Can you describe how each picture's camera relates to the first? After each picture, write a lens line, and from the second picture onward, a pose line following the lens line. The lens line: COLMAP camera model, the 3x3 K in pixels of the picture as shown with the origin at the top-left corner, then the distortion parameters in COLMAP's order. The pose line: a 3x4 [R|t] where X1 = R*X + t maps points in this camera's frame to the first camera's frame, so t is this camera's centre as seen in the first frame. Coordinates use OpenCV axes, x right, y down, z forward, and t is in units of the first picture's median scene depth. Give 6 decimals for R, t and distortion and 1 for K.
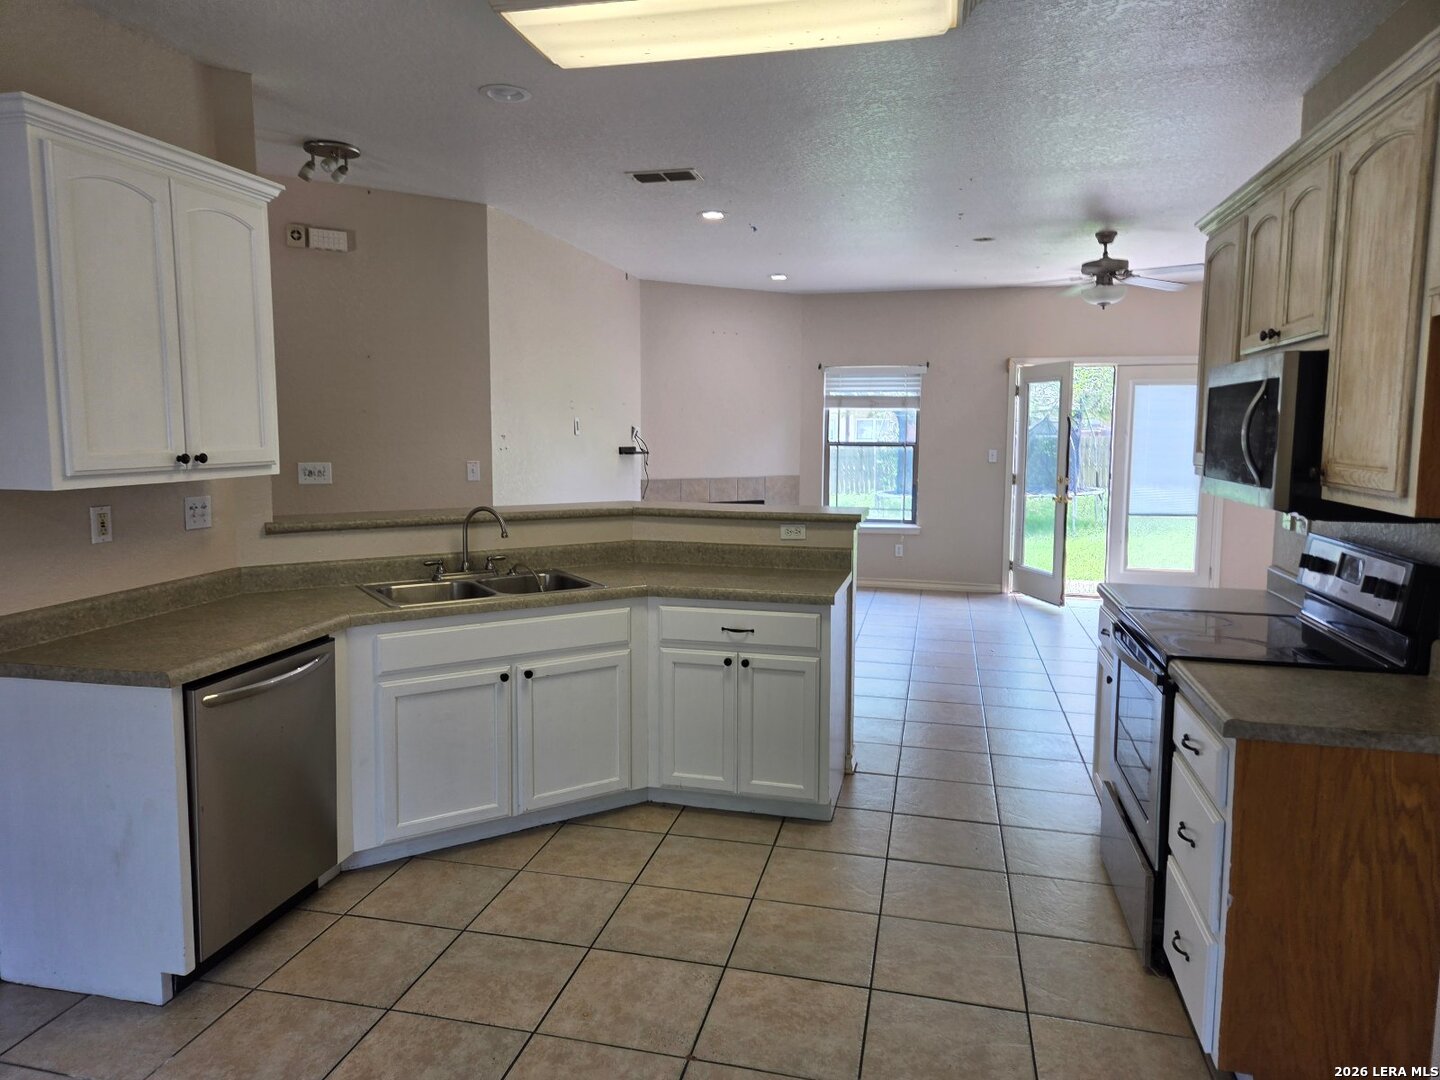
lens RADIAL K [[946.3, 0, 716.5], [0, 946.3, 517.9], [0, 0, 1]] dist [0.070377, -0.000173]
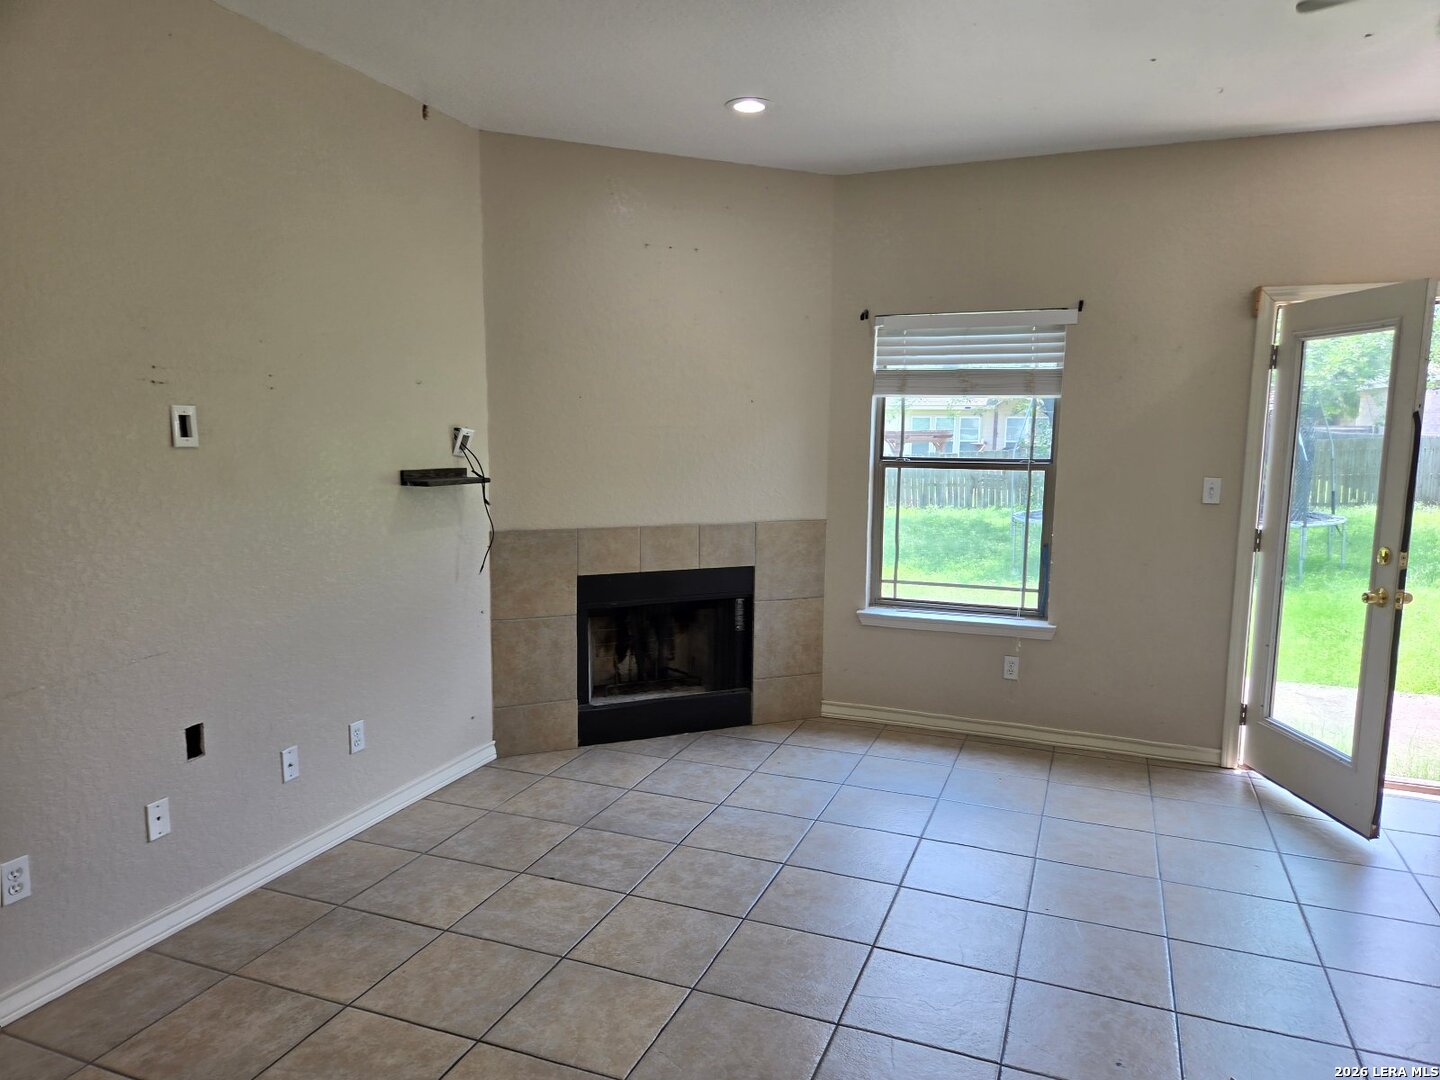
lens RADIAL K [[972.6, 0, 716.8], [0, 972.6, 553.8], [0, 0, 1]] dist [0.075571, -0.047227]
pose [[0.988355, 0.025648, -0.149991, 0.113942], [-0.020084, 0.999057, 0.038490, -0.047222], [0.150837, -0.035029, 0.987938, 0.453691]]
